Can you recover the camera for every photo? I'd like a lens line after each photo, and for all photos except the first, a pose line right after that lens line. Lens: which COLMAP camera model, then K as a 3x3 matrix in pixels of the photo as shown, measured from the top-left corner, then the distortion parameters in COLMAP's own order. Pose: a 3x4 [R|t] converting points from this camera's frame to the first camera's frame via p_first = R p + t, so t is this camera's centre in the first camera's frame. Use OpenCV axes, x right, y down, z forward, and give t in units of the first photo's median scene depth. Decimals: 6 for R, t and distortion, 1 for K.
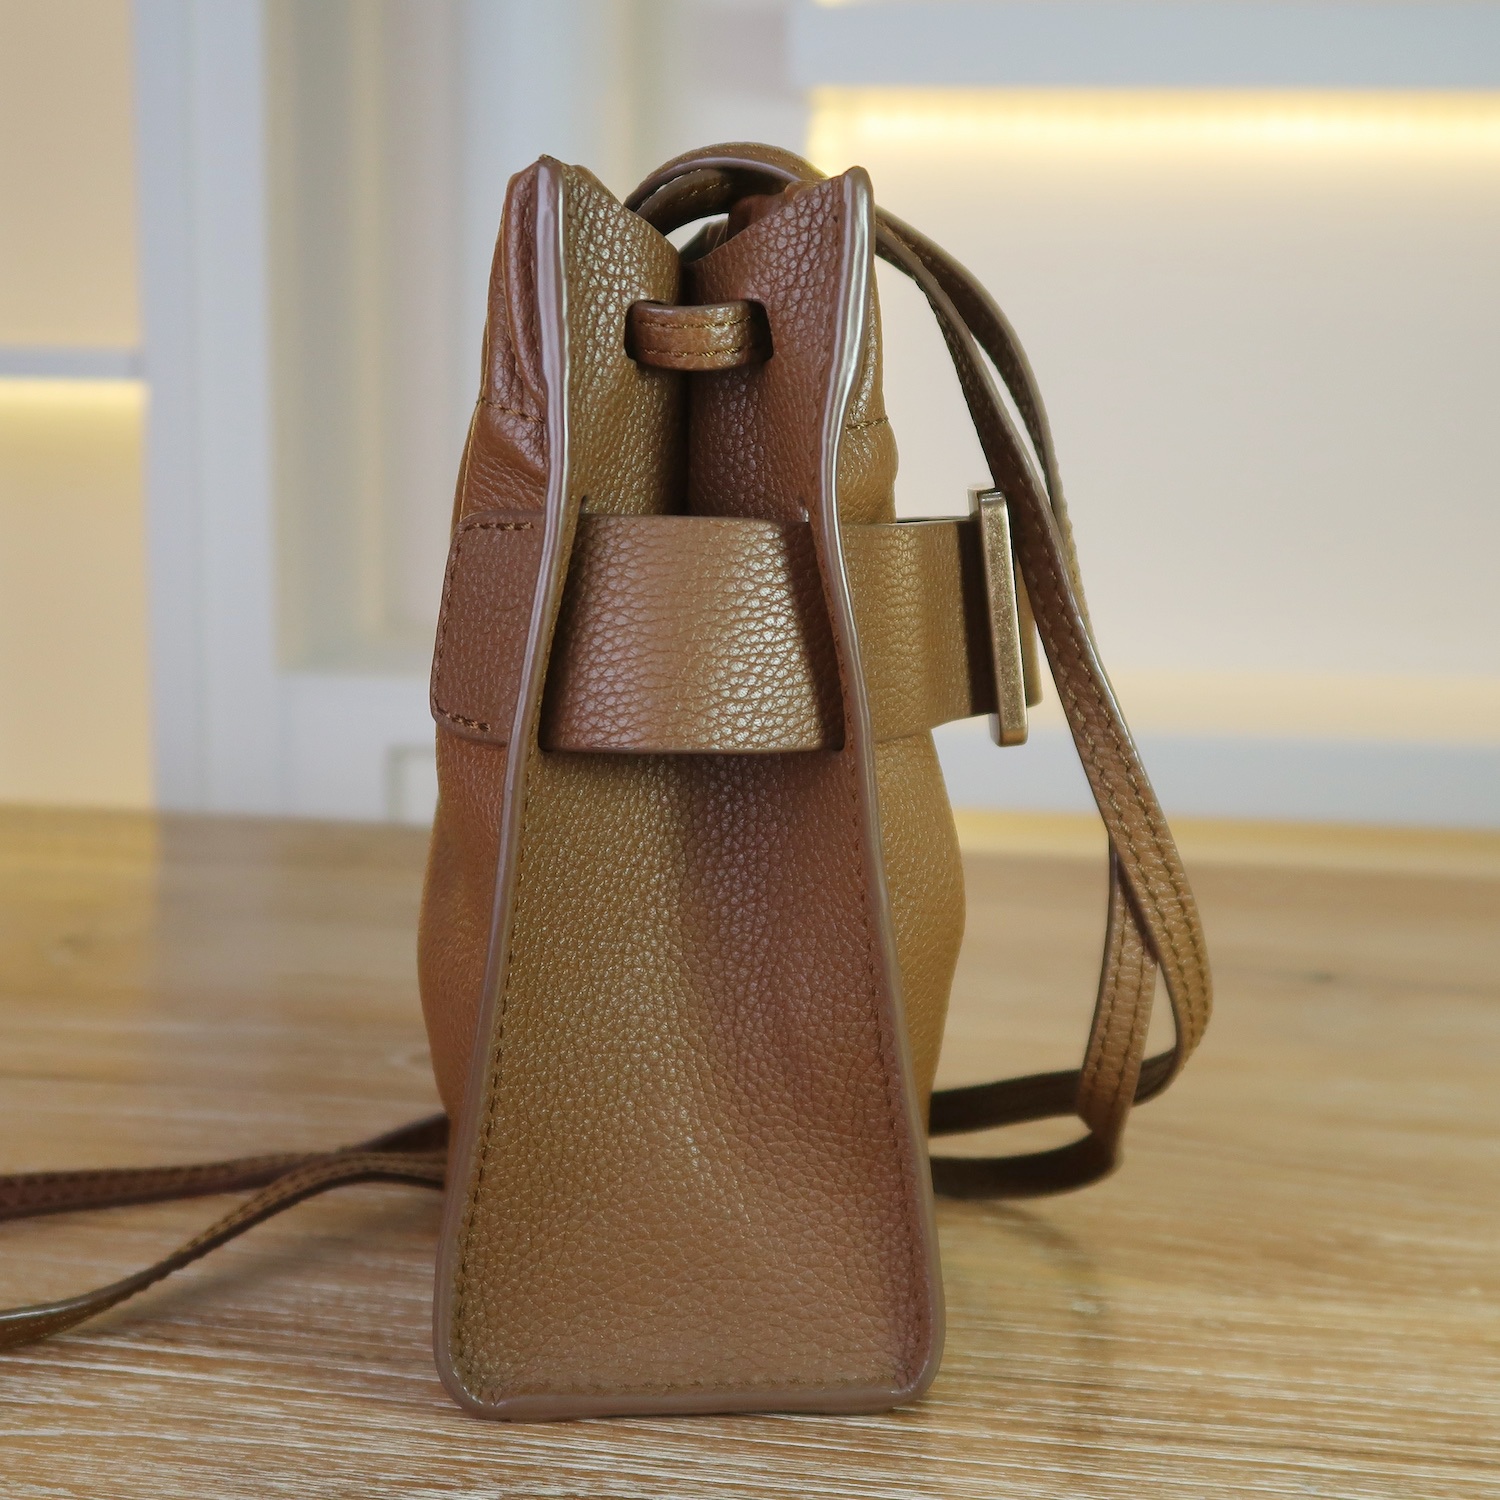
lens RADIAL K [[2313.5, 0, 745.8], [0, 2313.5, 764.0], [0, 0, 1]] dist [-0.024757, 0.000000]
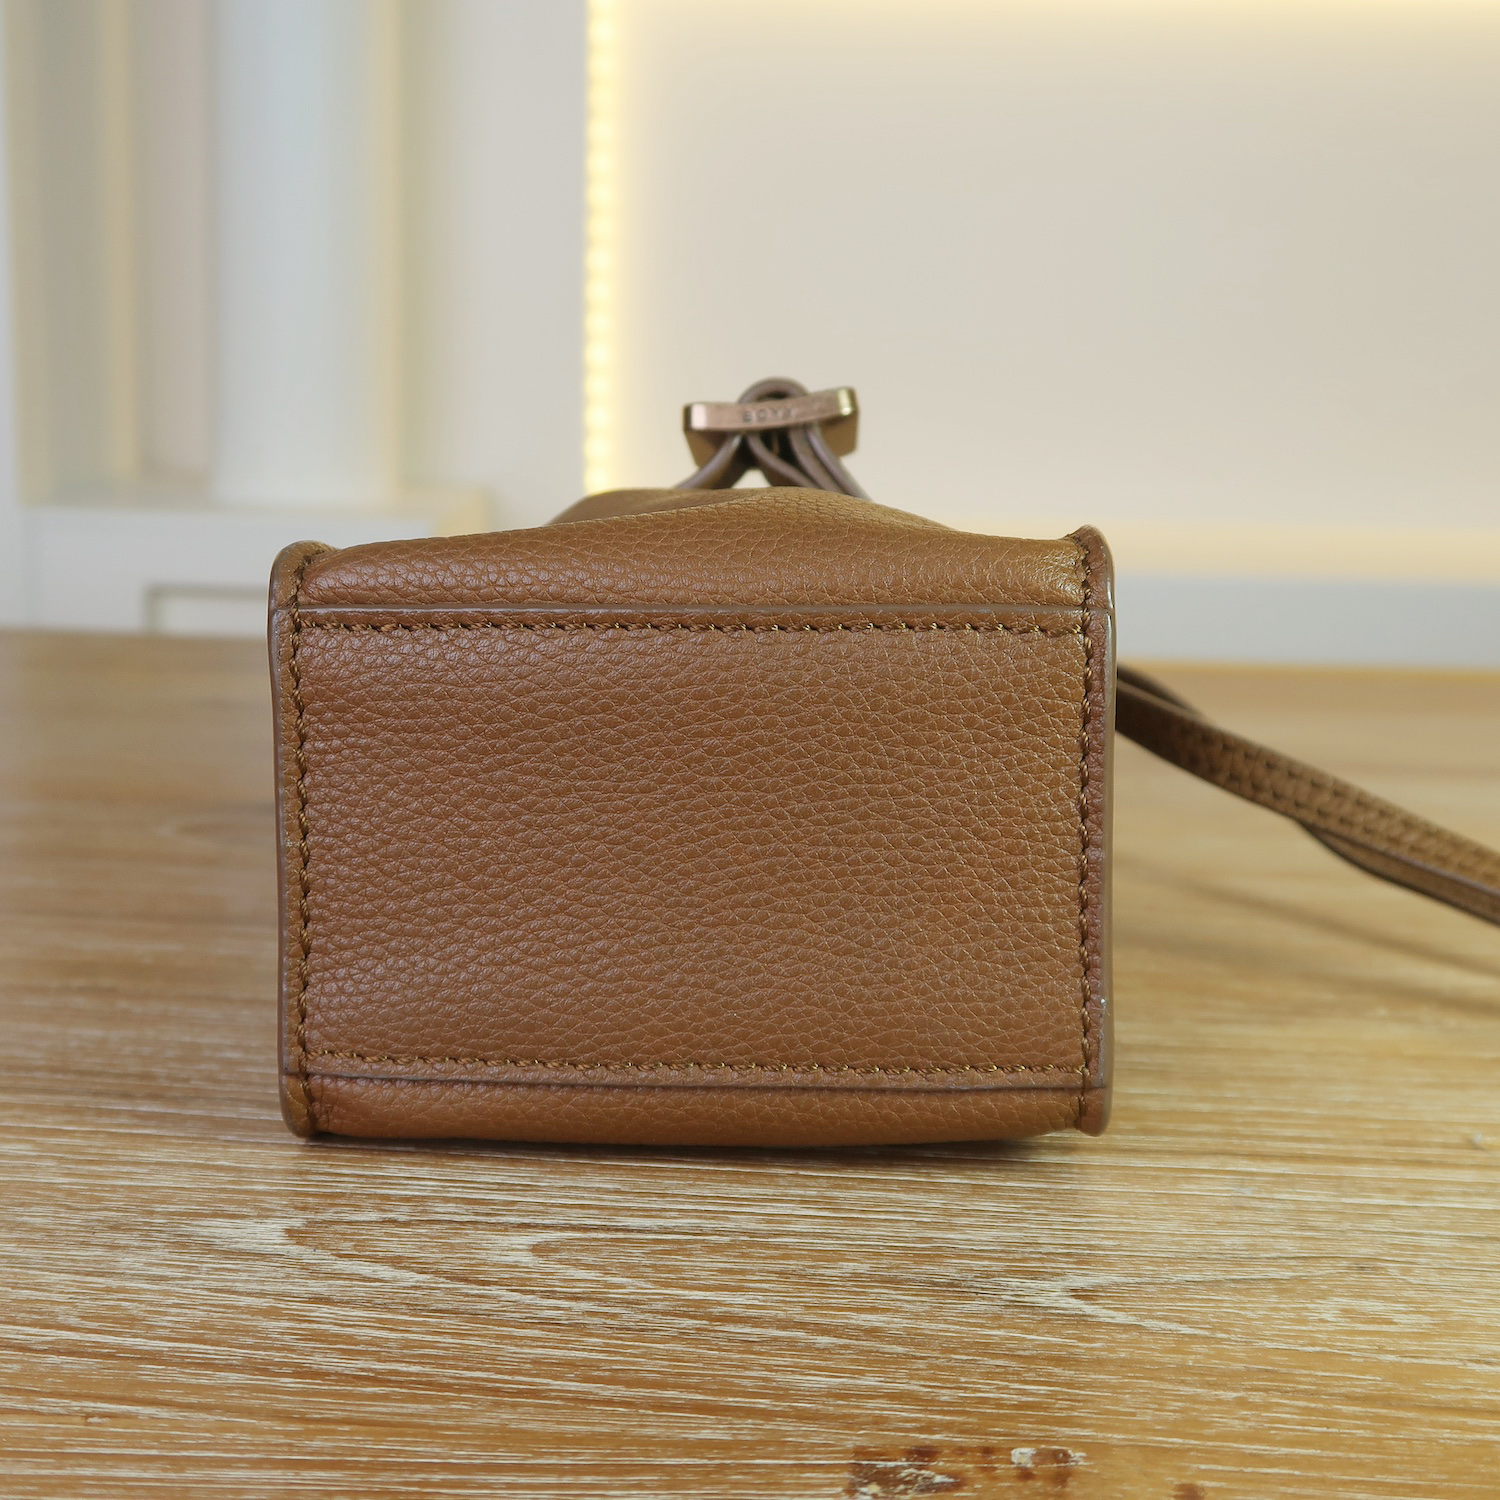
lens RADIAL K [[2313.5, 0, 754.6], [0, 2313.5, 754.5], [0, 0, 1]] dist [-0.024757, 0.000000]
pose [[0.994337, -0.011852, 0.105608, -0.028617], [0.009100, 0.999607, 0.026503, 0.118930], [-0.105880, -0.025392, 0.994055, 0.147899]]
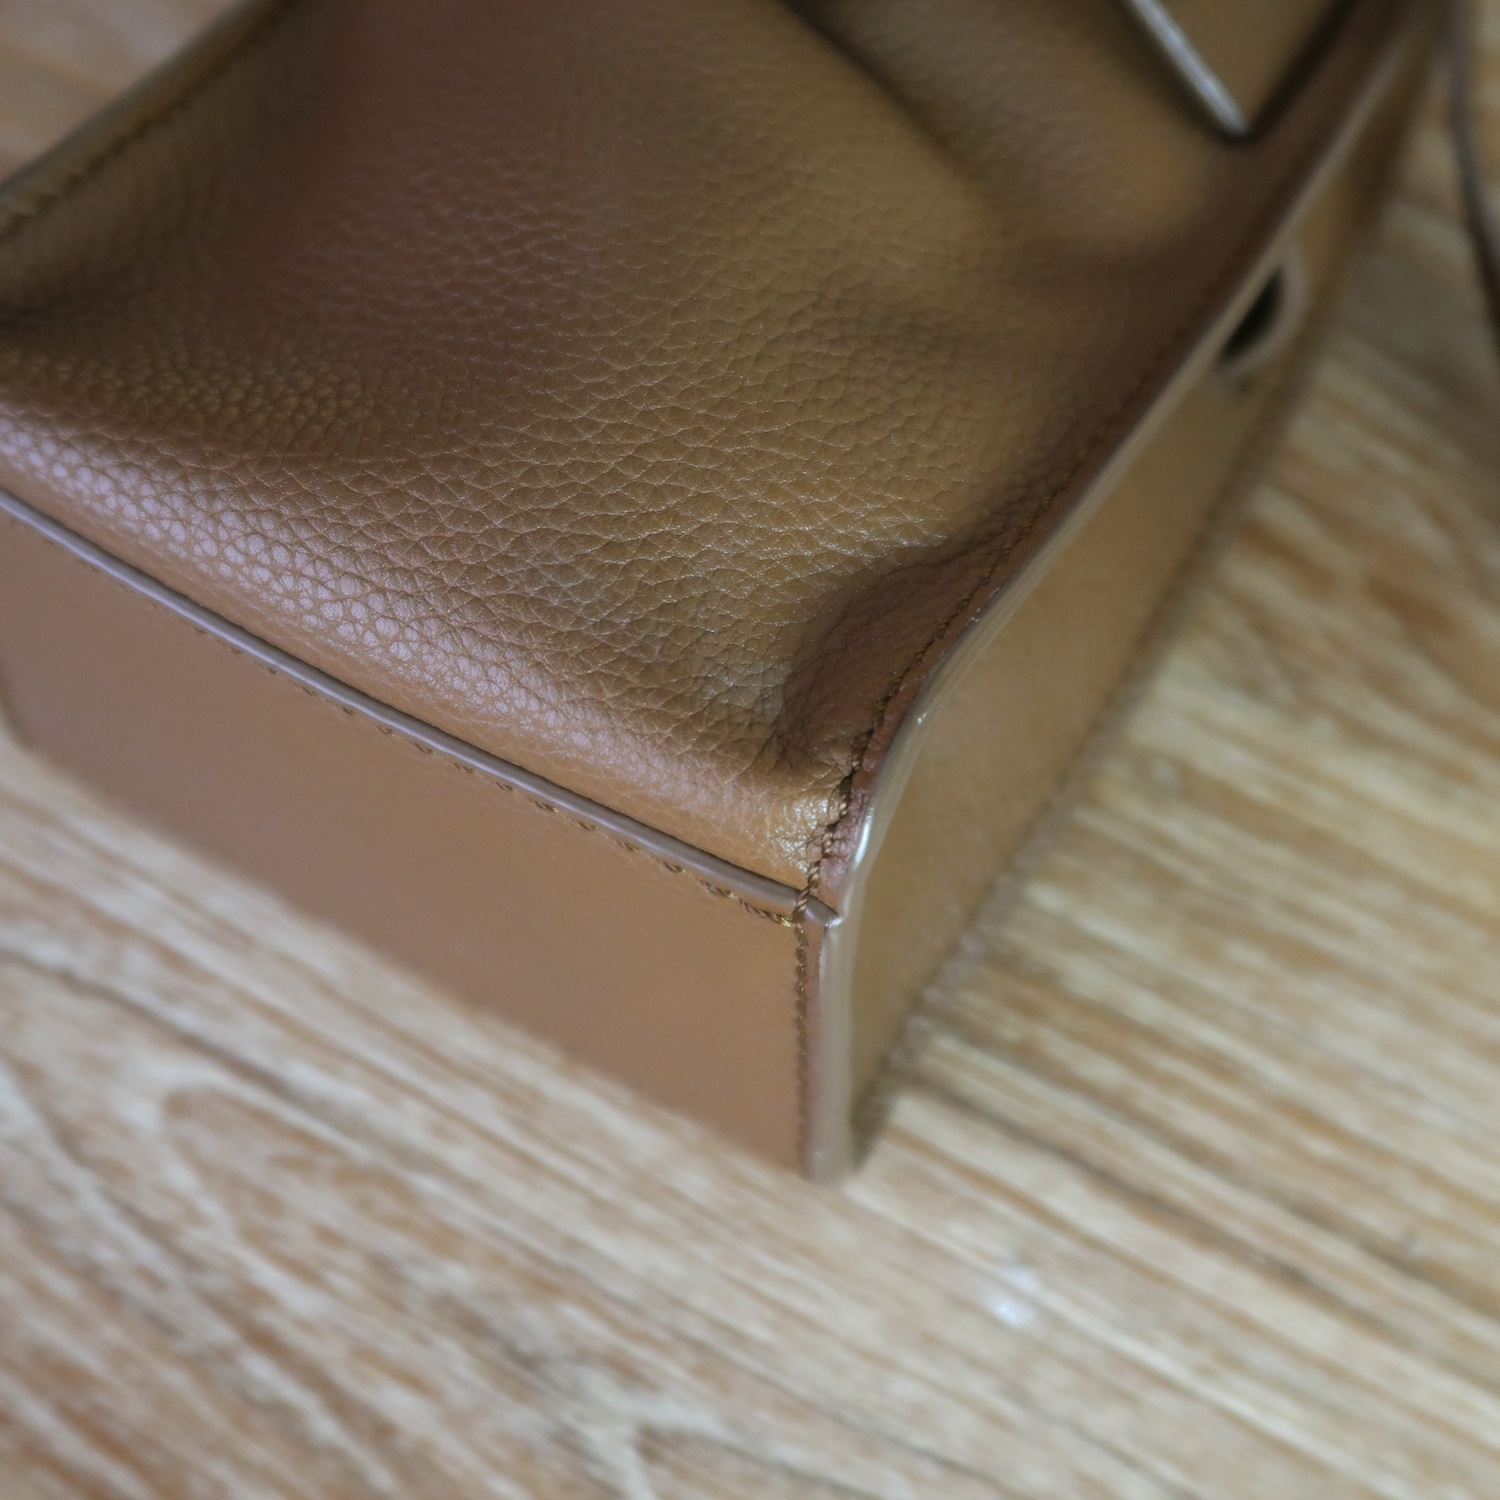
lens RADIAL K [[2313.5, 0, 753.1], [0, 2313.5, 740.5], [0, 0, 1]] dist [-0.024757, 0.000000]
pose [[0.932572, 0.308131, -0.188055, 0.241814], [-0.036162, 0.598073, 0.800625, -0.332632], [0.359168, -0.739840, 0.568889, 0.656066]]
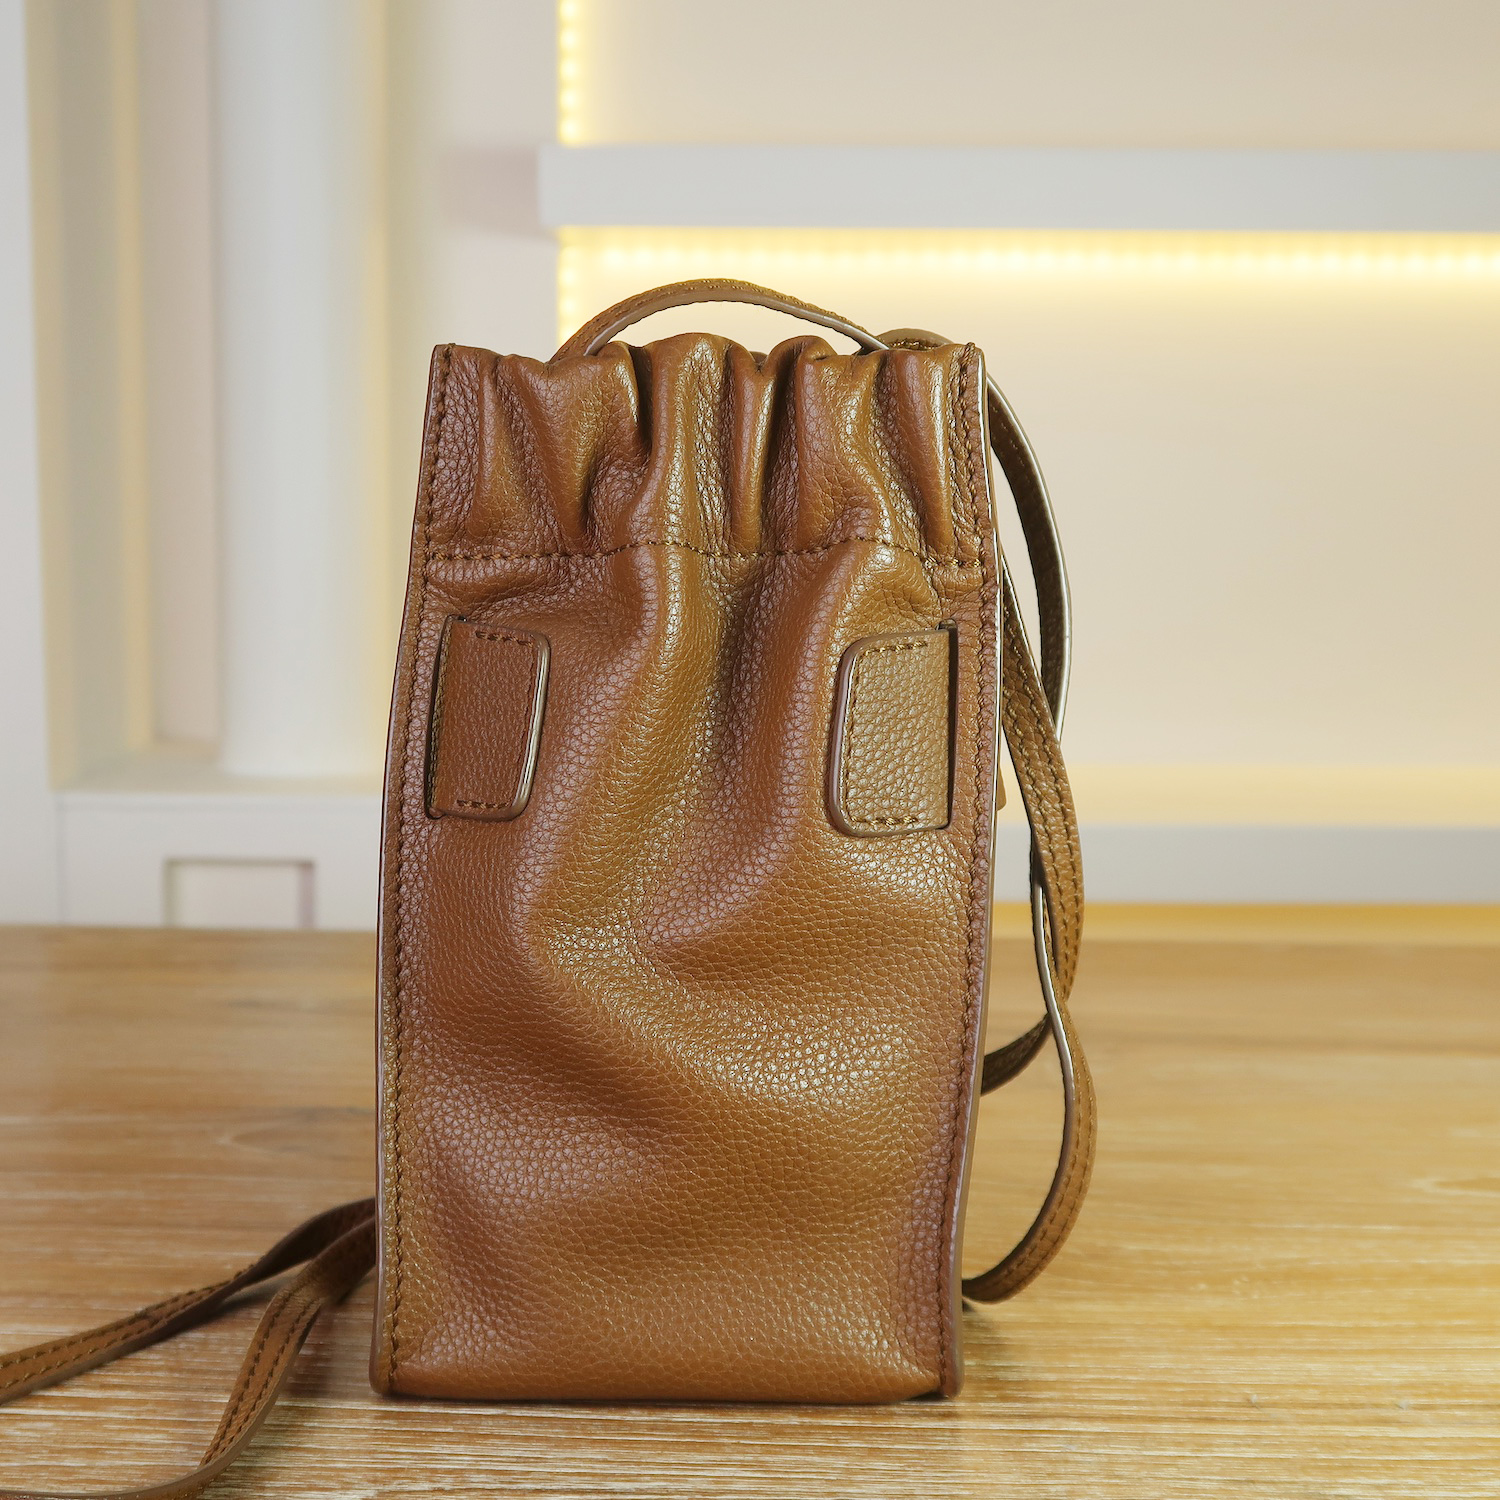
lens RADIAL K [[2313.5, 0, 758.3], [0, 2313.5, 740.8], [0, 0, 1]] dist [-0.024757, 0.000000]
pose [[0.992411, -0.024511, 0.120496, -0.044082], [0.031132, 0.998089, -0.053369, 0.012617], [-0.118958, 0.056715, 0.991278, -0.158565]]
